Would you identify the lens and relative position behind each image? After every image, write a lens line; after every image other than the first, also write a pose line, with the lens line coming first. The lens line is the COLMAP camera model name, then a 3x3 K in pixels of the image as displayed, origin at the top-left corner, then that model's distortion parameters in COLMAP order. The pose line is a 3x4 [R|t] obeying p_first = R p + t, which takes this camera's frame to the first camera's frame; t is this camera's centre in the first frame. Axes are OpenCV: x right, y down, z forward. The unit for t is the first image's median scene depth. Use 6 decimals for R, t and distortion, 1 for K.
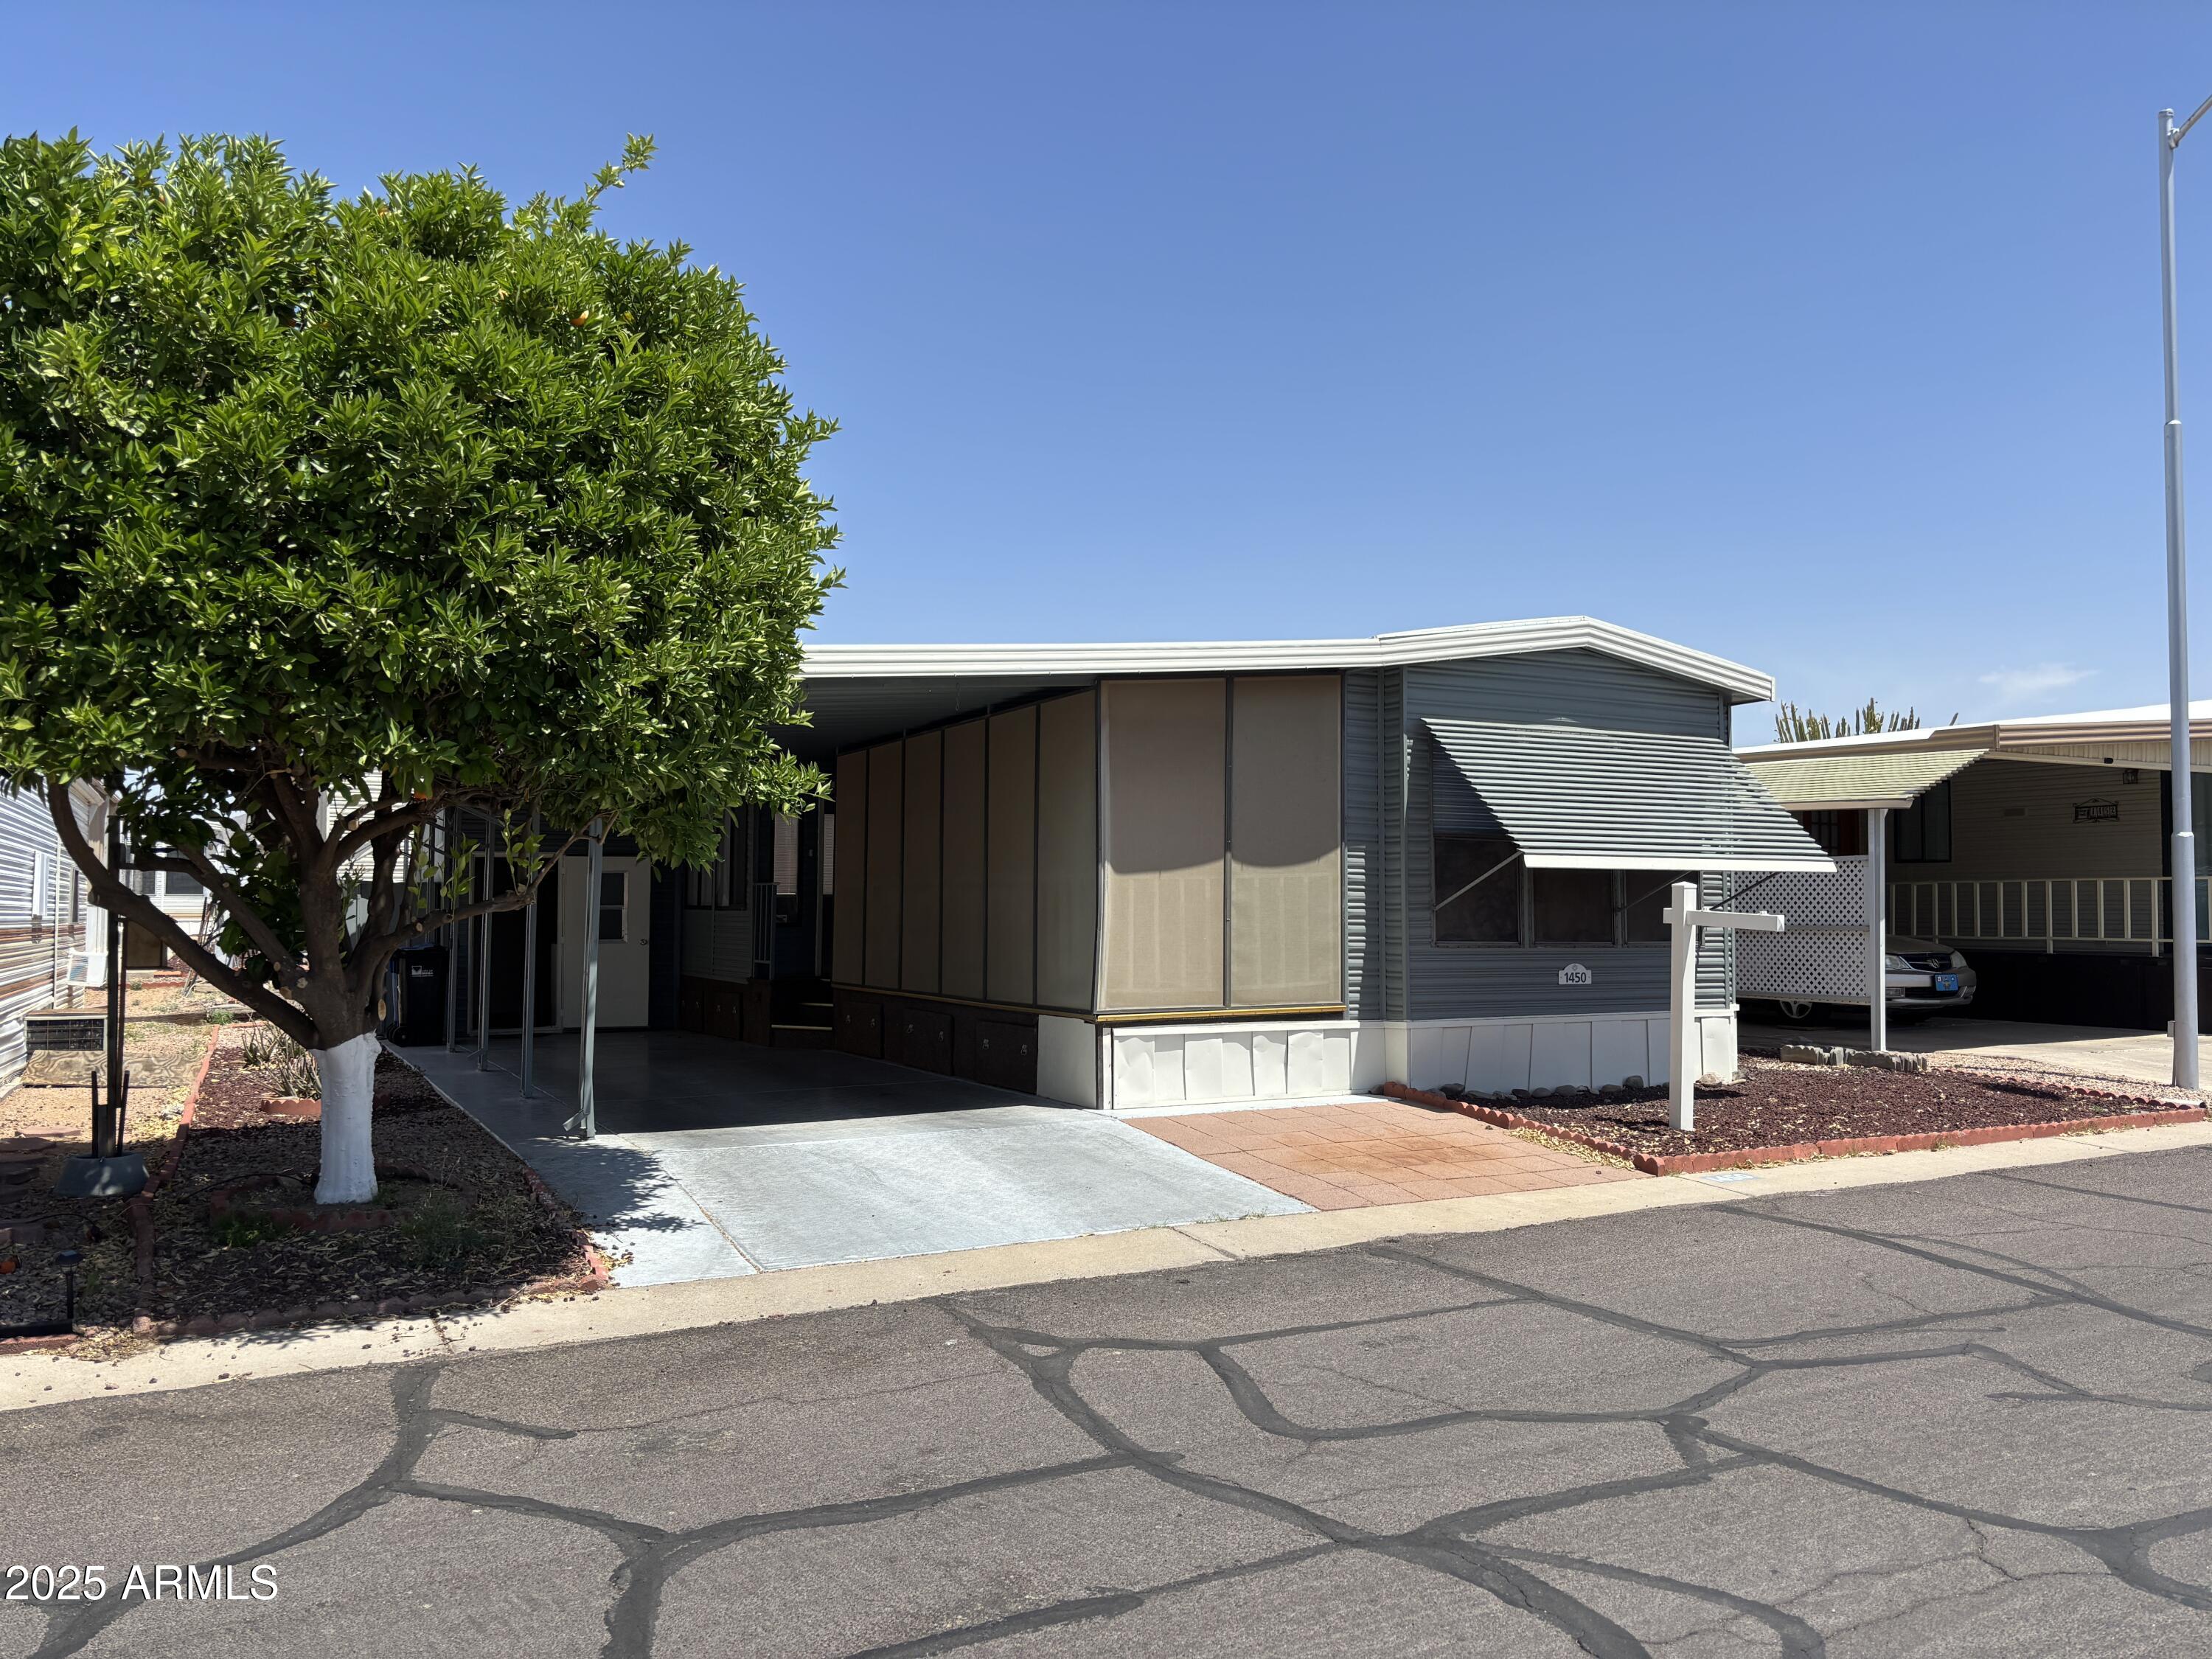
lens RADIAL K [[1668.2, 0, 1113.3], [0, 1668.2, 794.5], [0, 0, 1]] dist [0.024935, -0.007932]
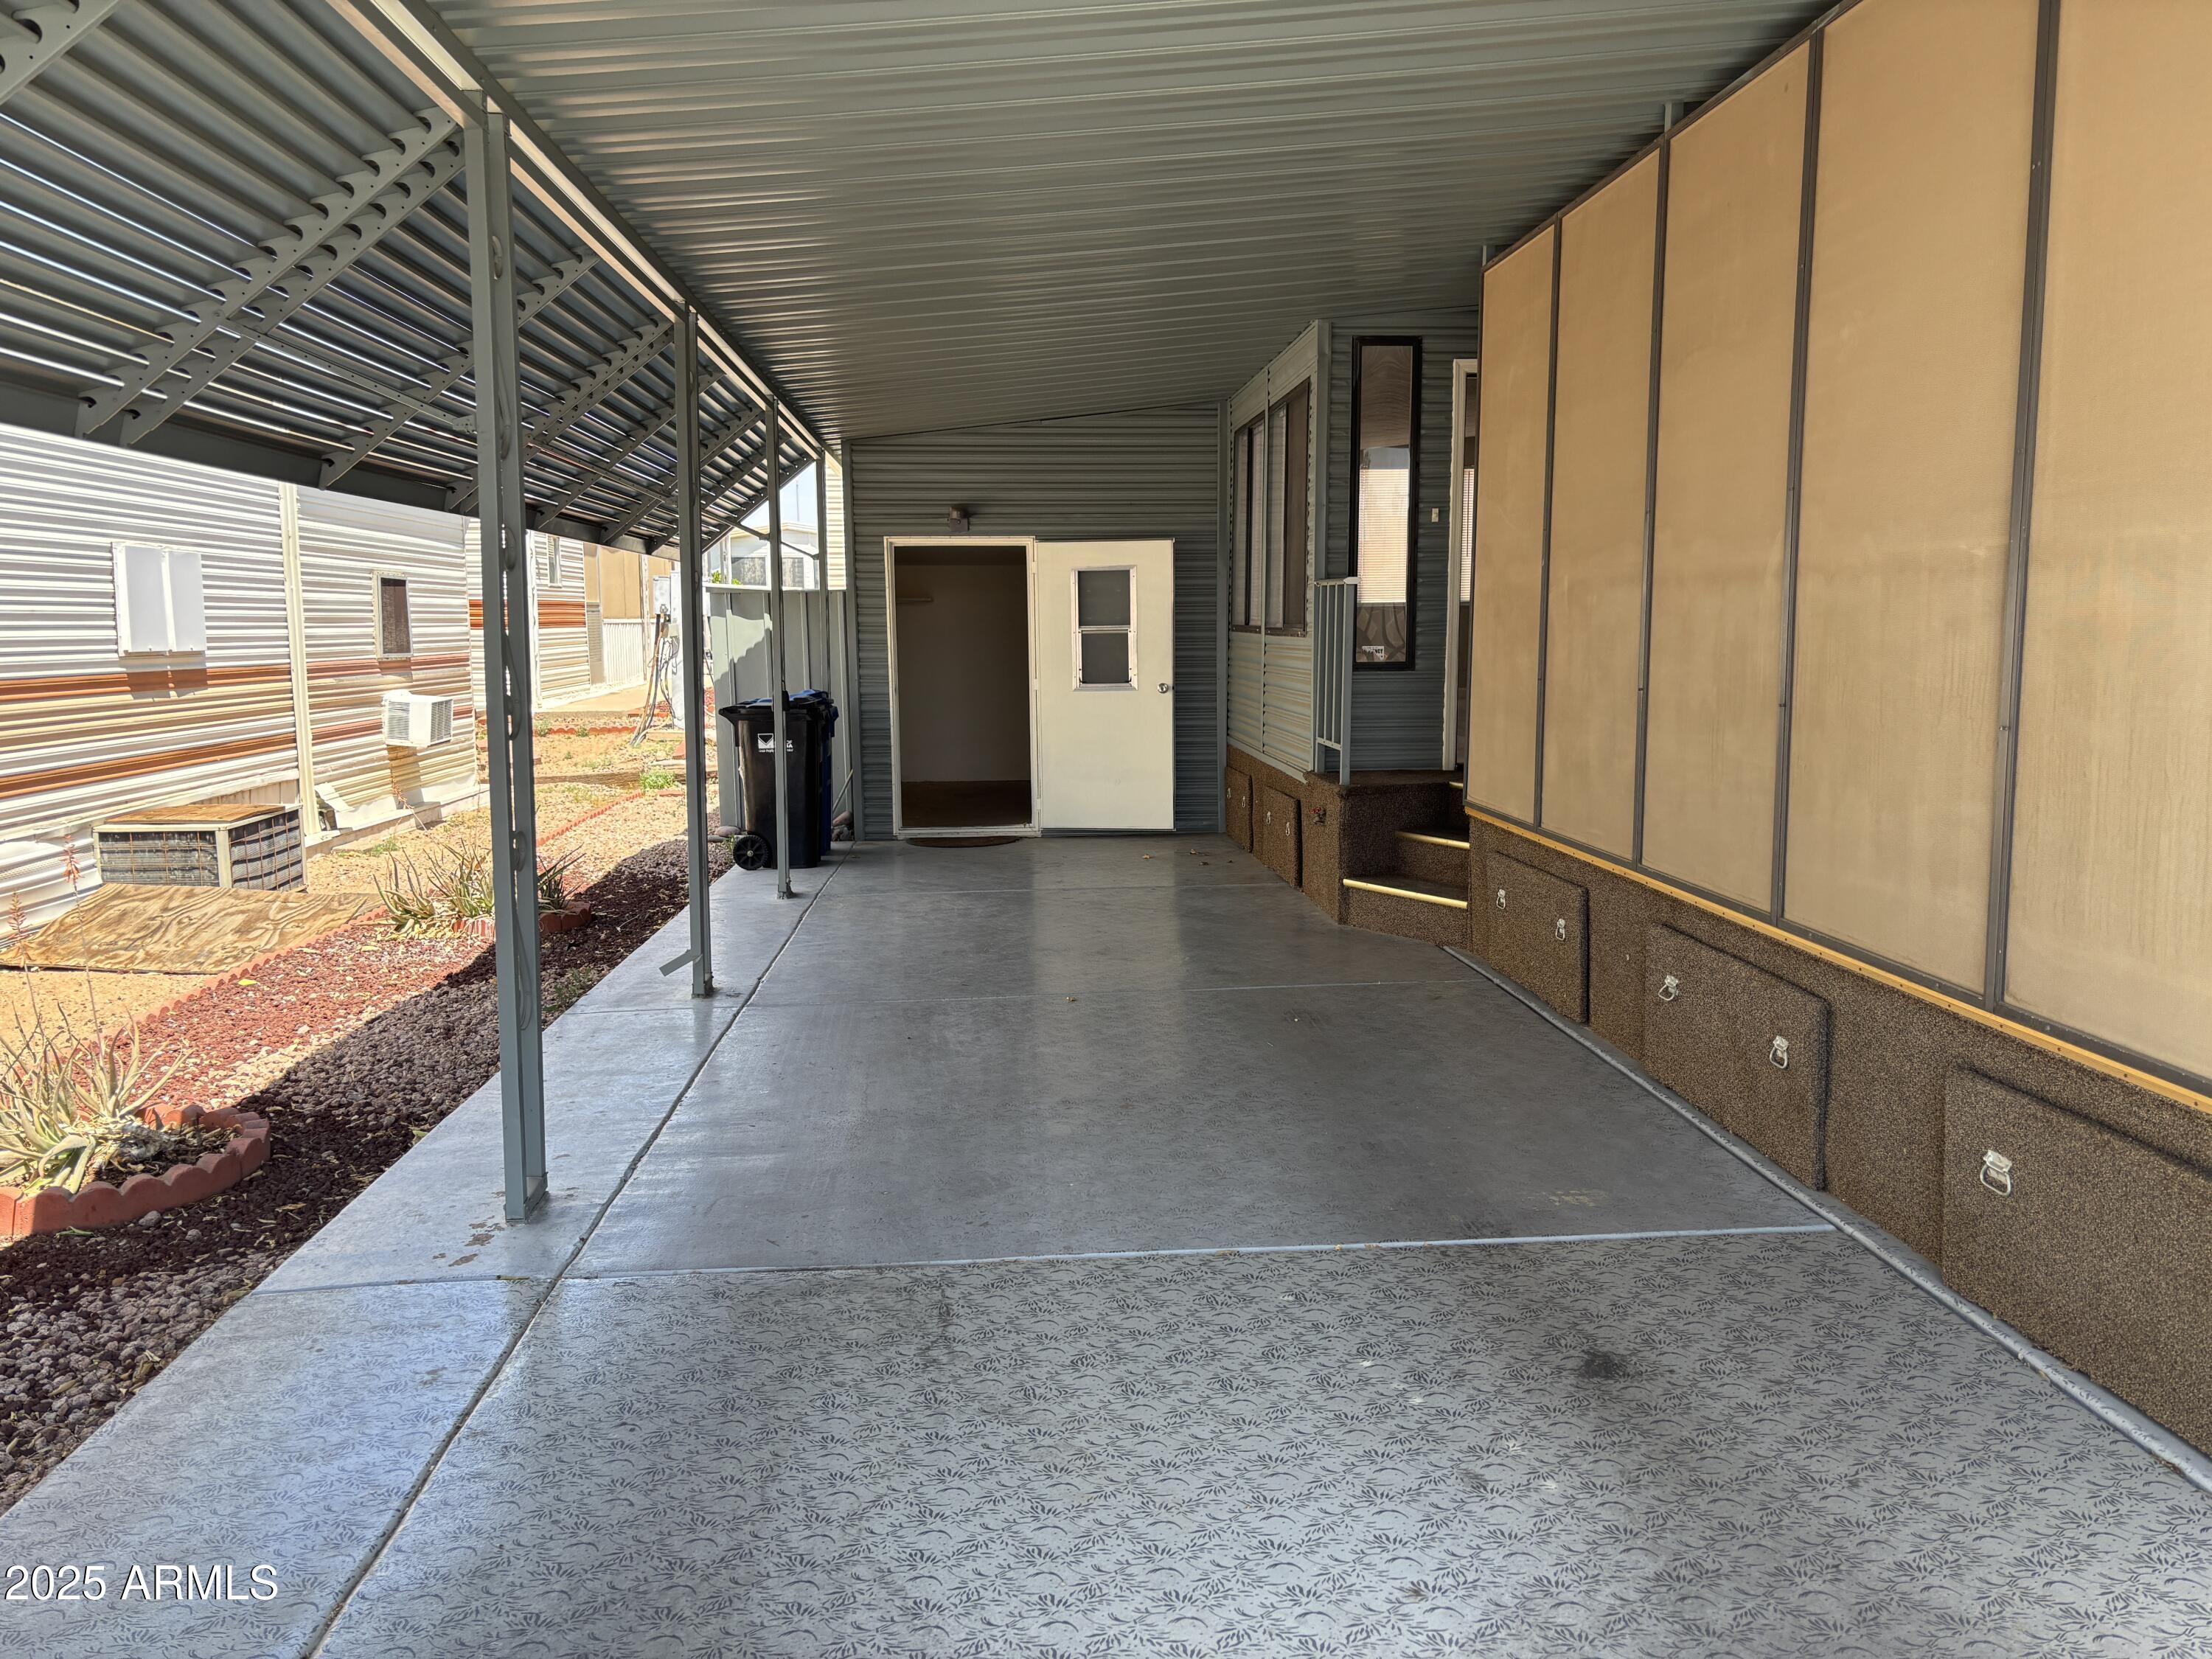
lens RADIAL K [[1668.2, 0, 1113.3], [0, 1668.2, 794.5], [0, 0, 1]] dist [0.024935, -0.007932]
pose [[0.917025, 0.034614, -0.397324, -0.128689], [0.034084, 0.985780, 0.164546, 0.056566], [0.397370, -0.164435, 0.902806, 0.915833]]
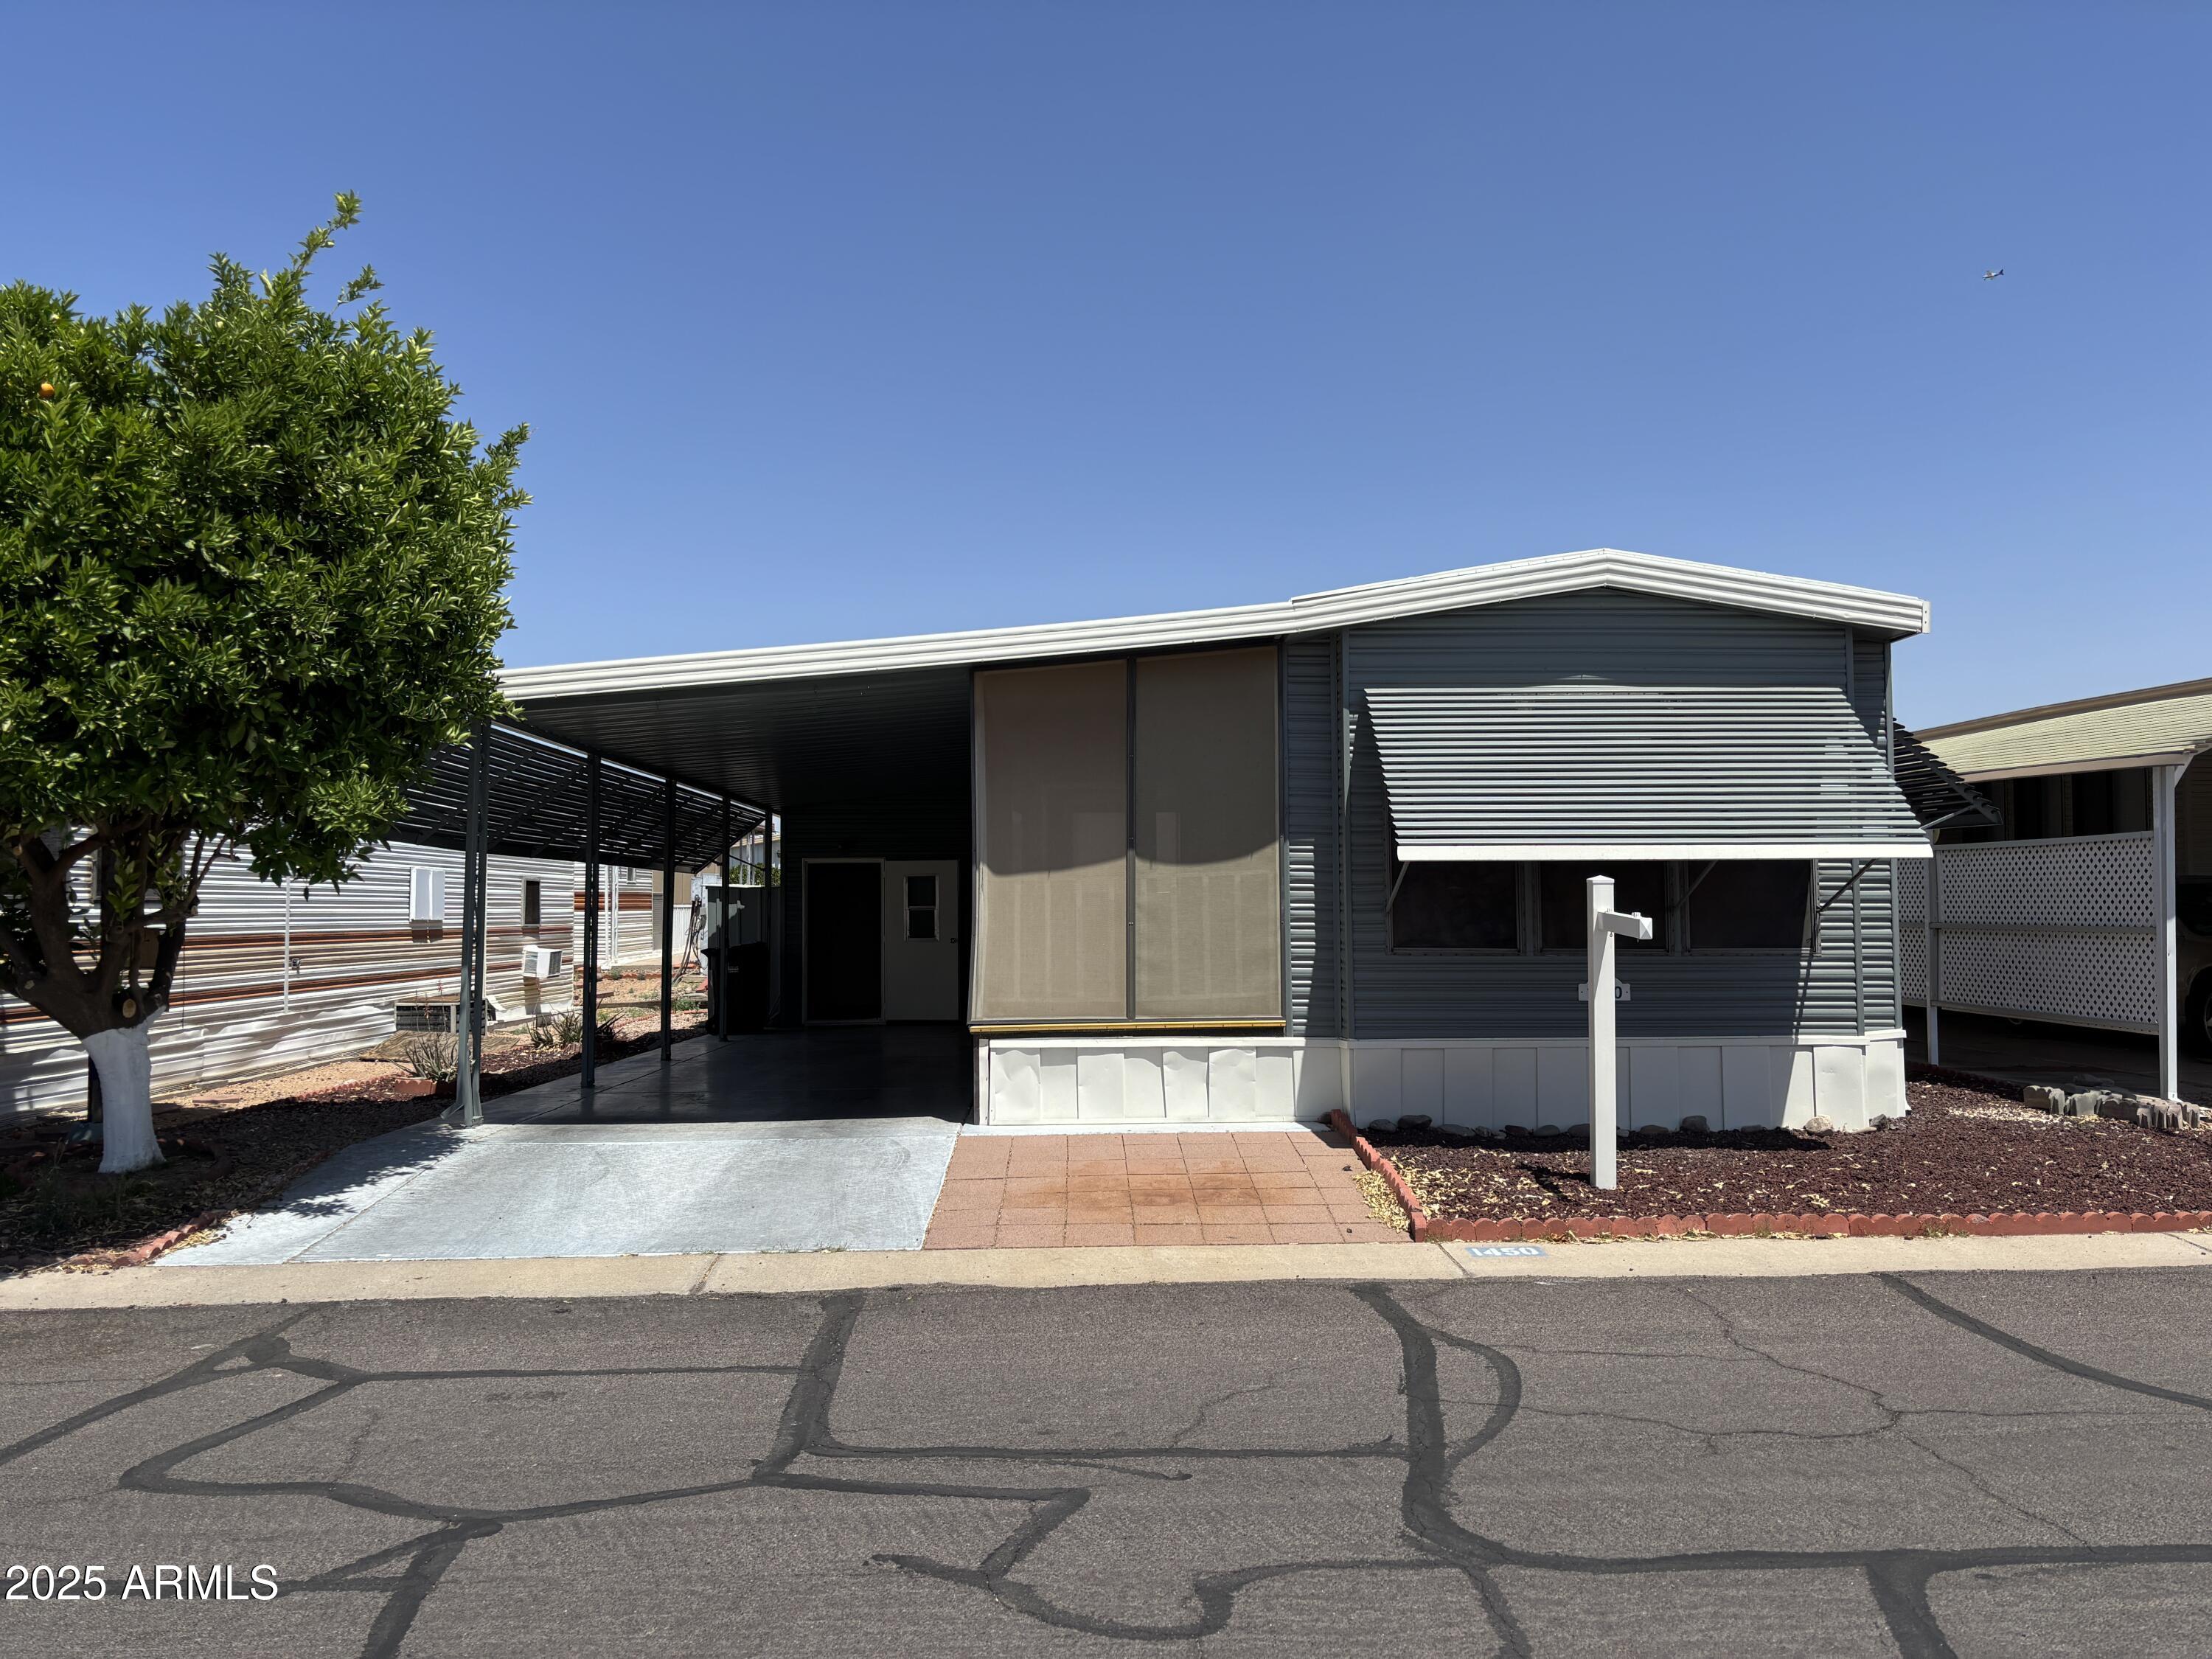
lens RADIAL K [[1668.2, 0, 1113.3], [0, 1668.2, 794.5], [0, 0, 1]] dist [0.024935, -0.007932]
pose [[0.894666, -0.036381, -0.445252, 0.558725], [0.038189, 0.999258, -0.004913, 0.010107], [0.445101, -0.012609, 0.895392, 0.211280]]
